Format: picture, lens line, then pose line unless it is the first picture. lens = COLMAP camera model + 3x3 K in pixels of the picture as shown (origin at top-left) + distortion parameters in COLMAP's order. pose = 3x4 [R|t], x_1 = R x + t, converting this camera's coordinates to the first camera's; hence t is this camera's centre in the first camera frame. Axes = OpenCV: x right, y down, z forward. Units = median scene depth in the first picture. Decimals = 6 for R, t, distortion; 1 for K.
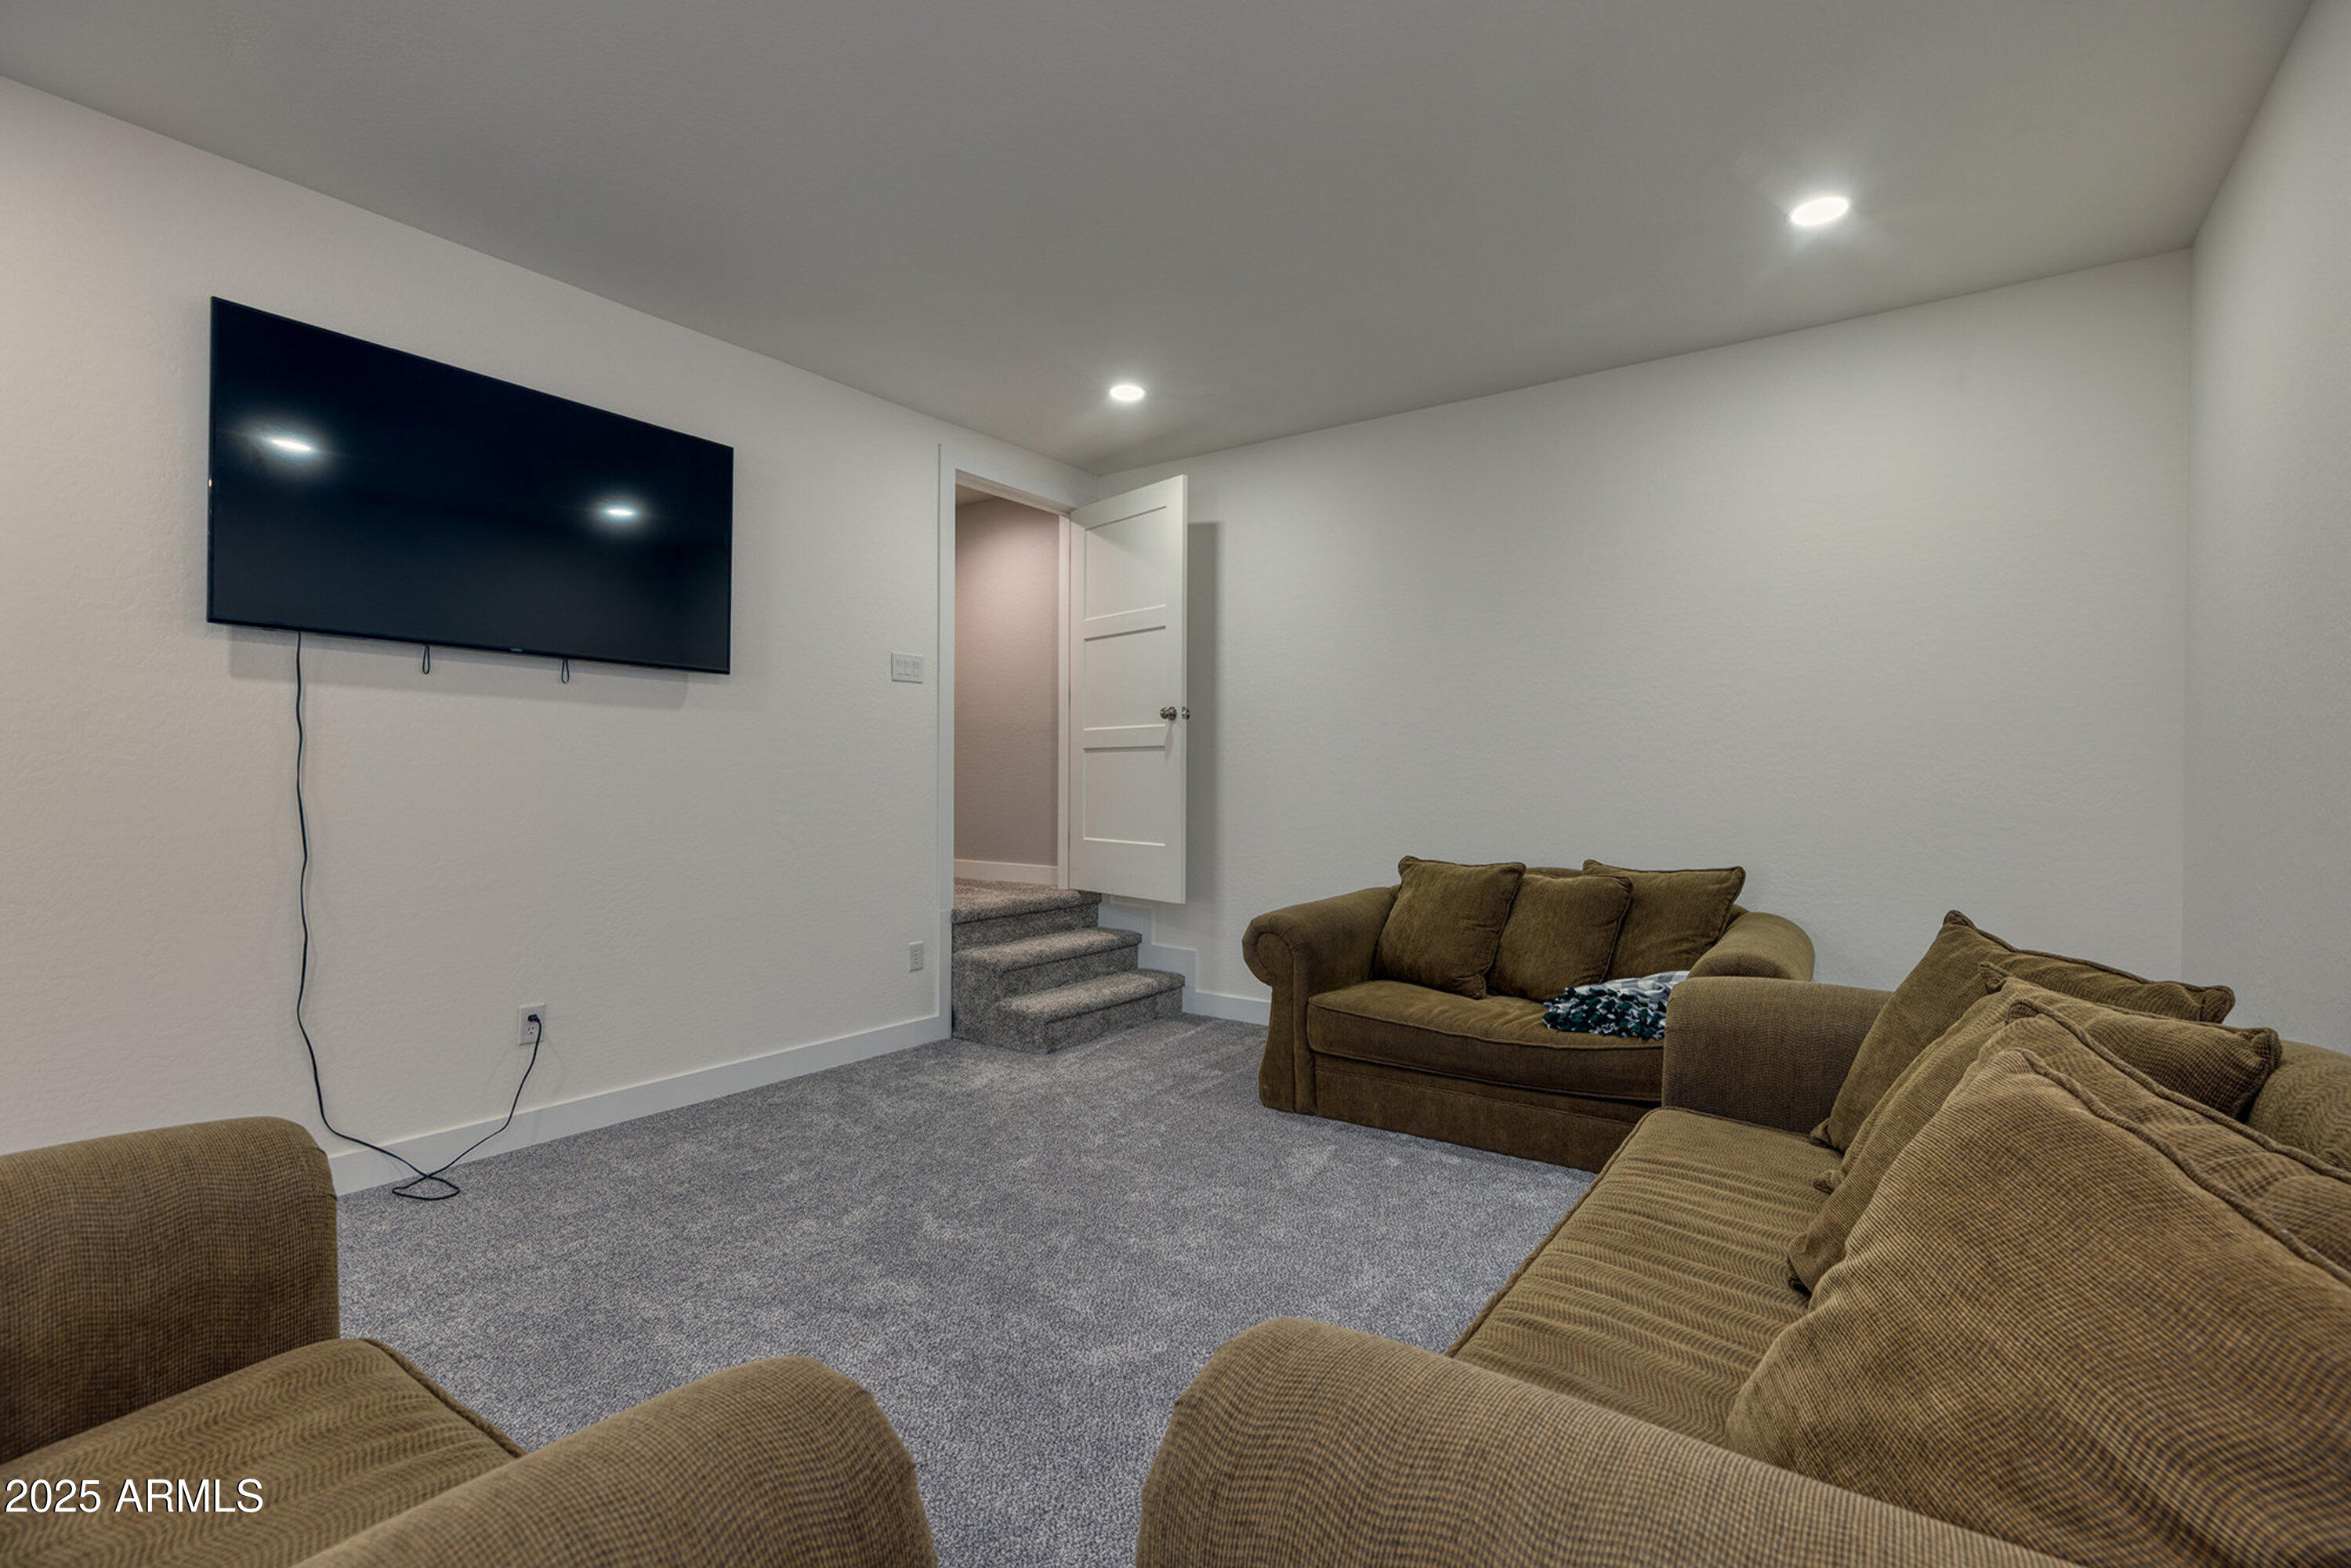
lens RADIAL K [[1073.1, 0, 1175.5], [0, 1073.1, 784.0], [0, 0, 1]] dist [0.003815, 0.000704]
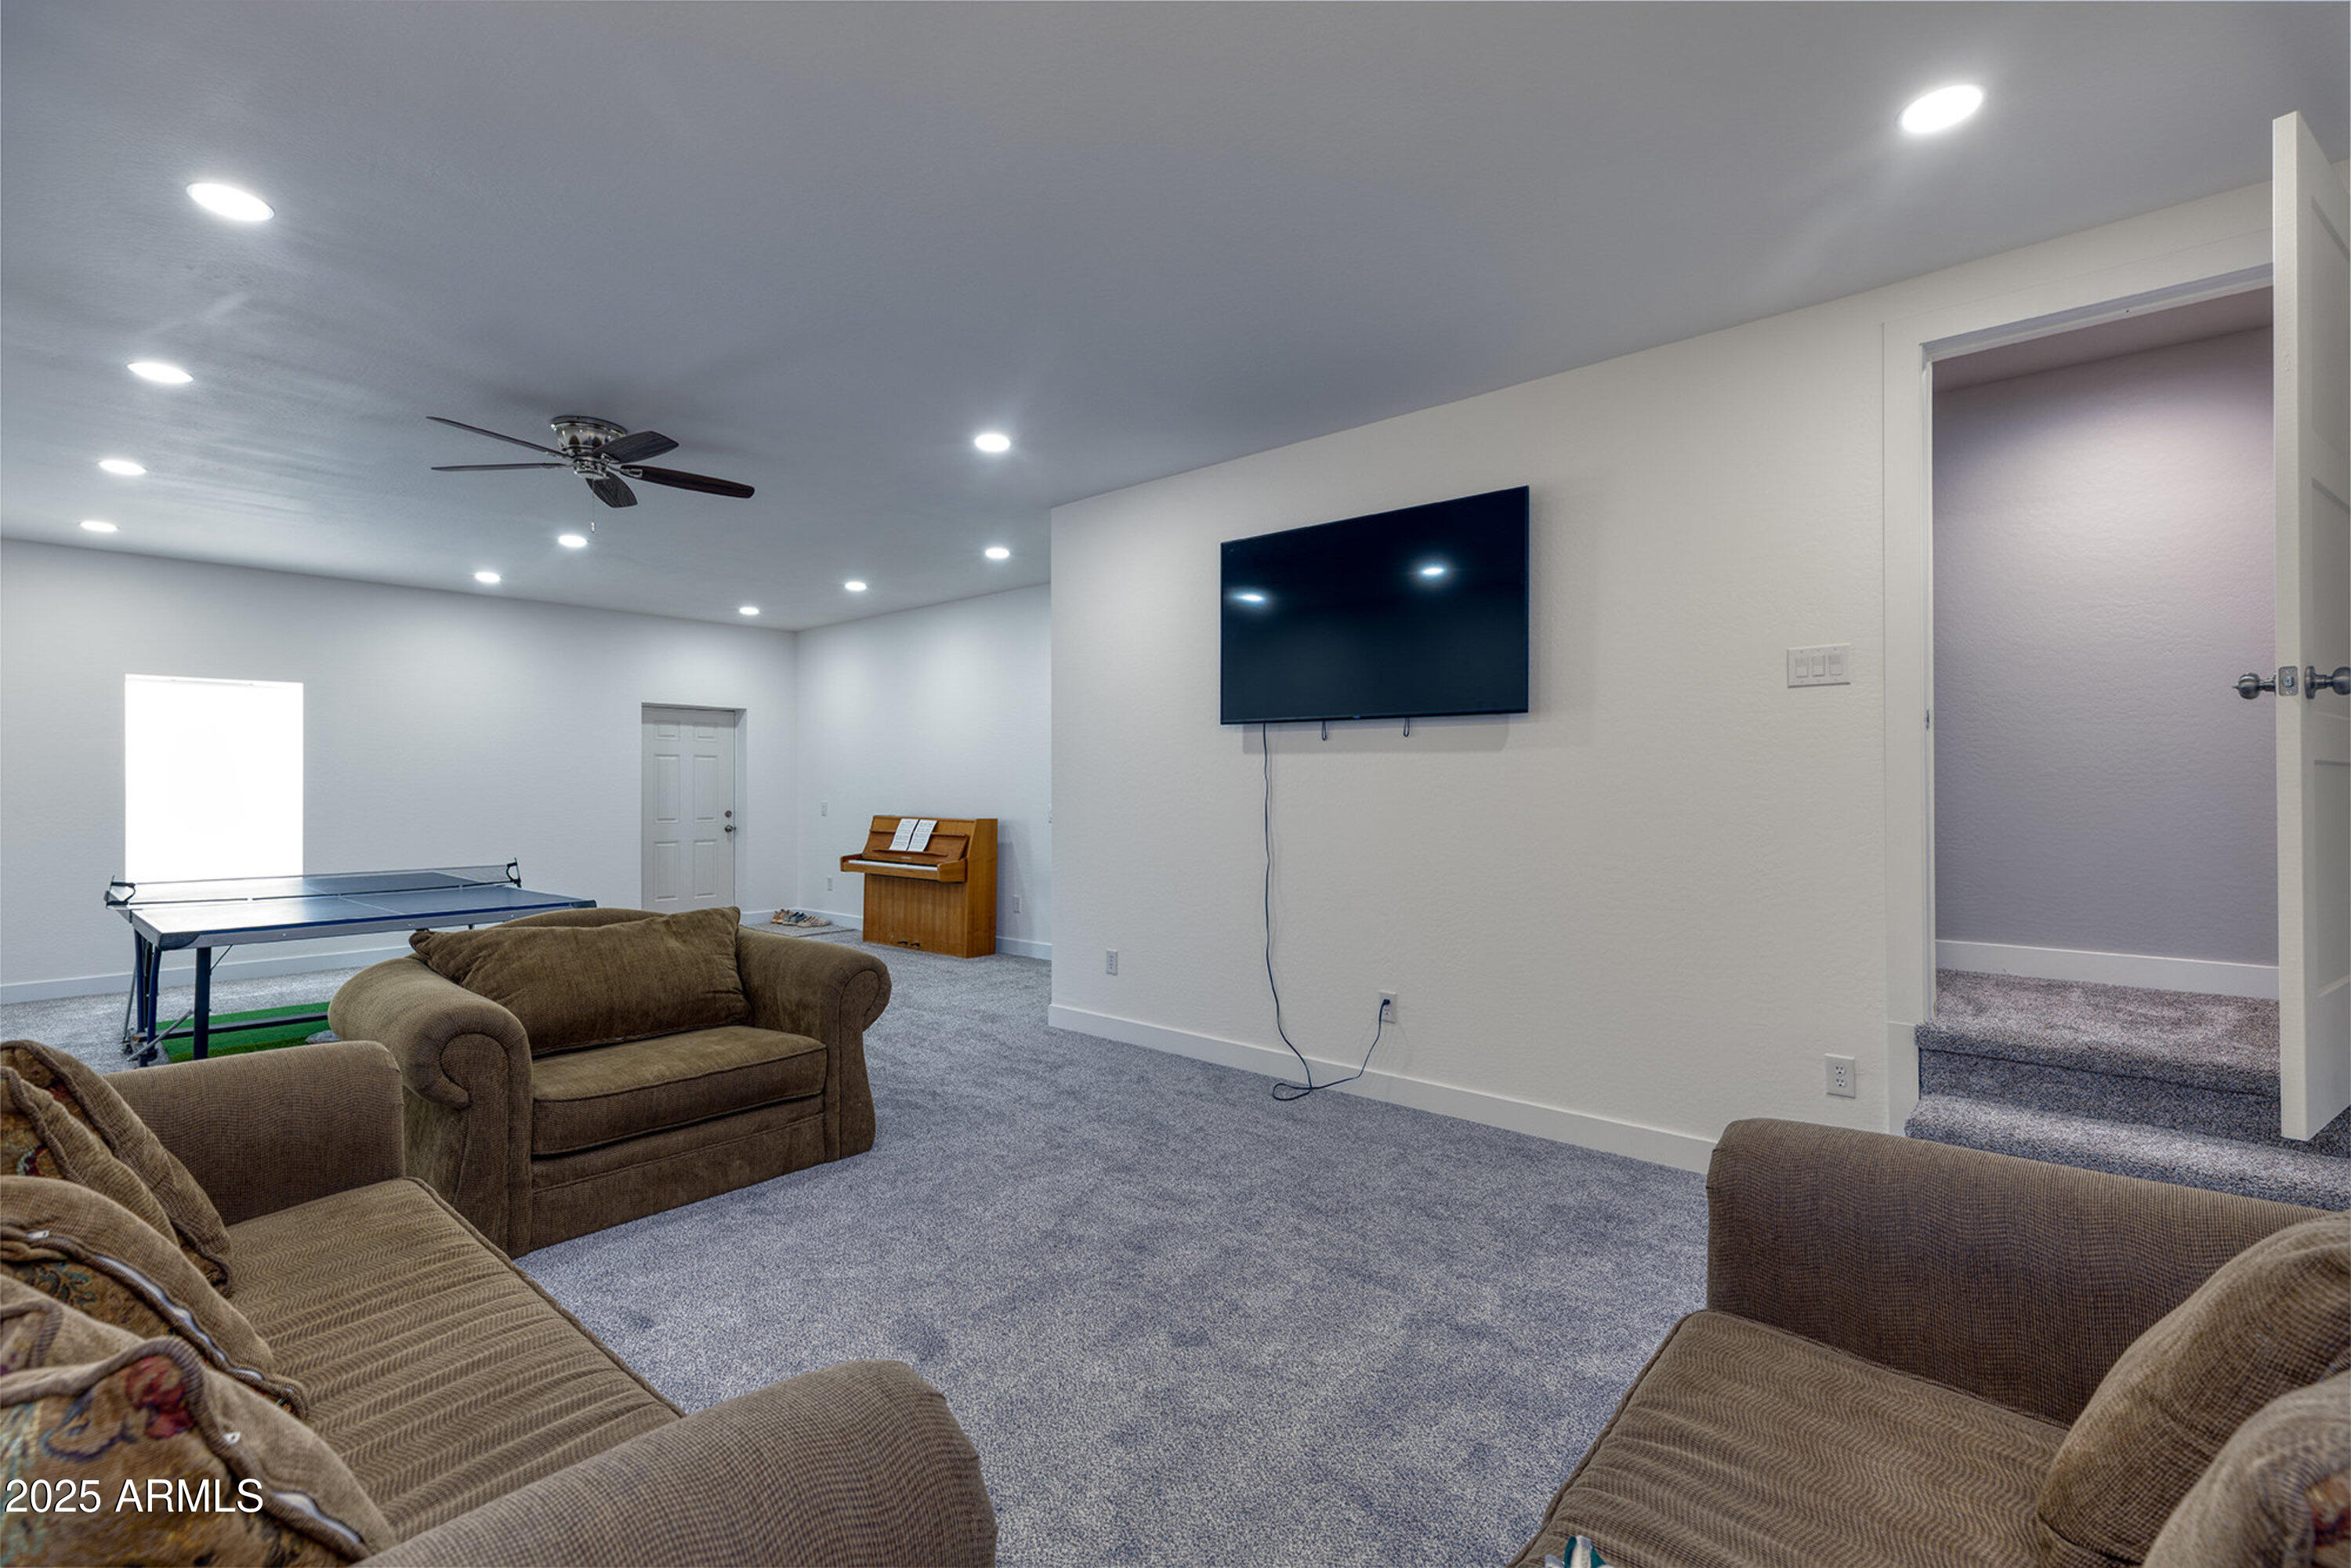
lens RADIAL K [[1049.1, 0, 1175.5], [0, 1049.1, 784.0], [0, 0, 1]] dist [-0.000240, -0.000609]
pose [[-0.105754, -0.007106, -0.994367, 0.596696], [-0.004034, 0.999969, -0.006717, -0.028291], [0.994384, 0.003301, -0.105780, 0.785878]]
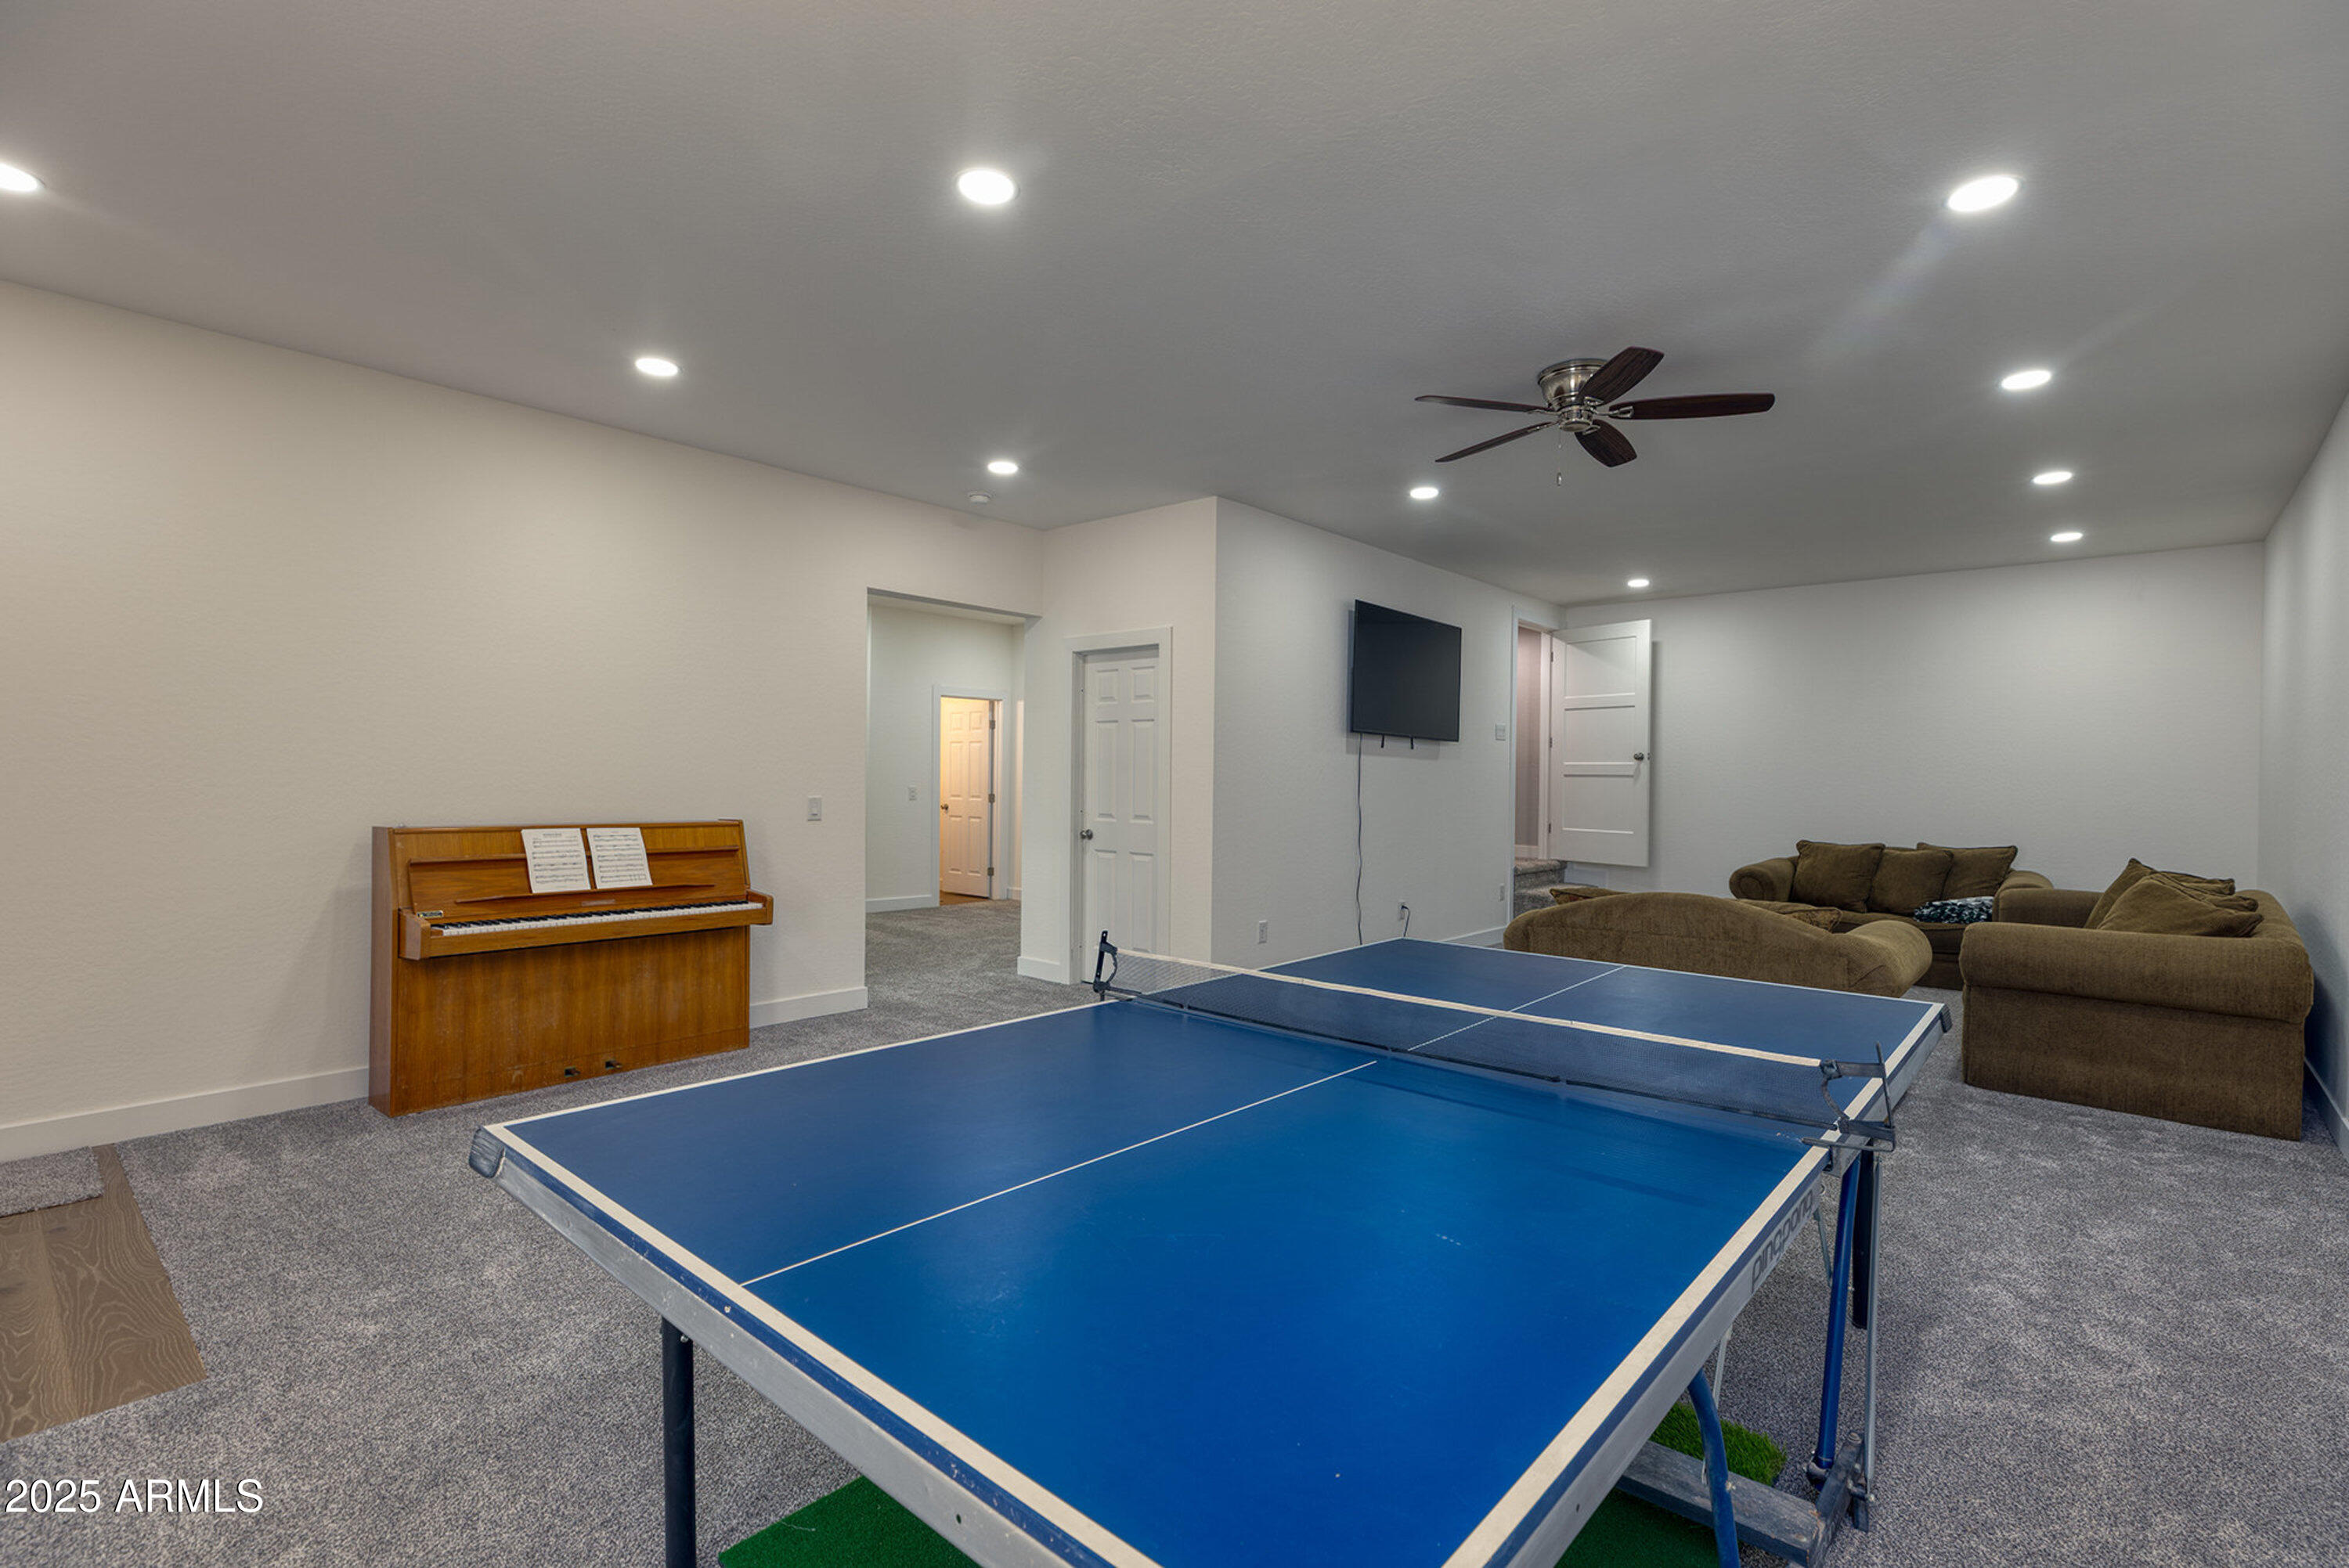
lens RADIAL K [[1048.2, 0, 1174.5], [0, 1048.2, 784.0], [0, 0, 1]] dist [-0.000240, -0.000609]
pose [[0.993321, 0.009702, -0.114974, -0.724048], [-0.009407, 0.999951, 0.003107, -0.026153], [0.114998, -0.002004, 0.993364, -1.001399]]
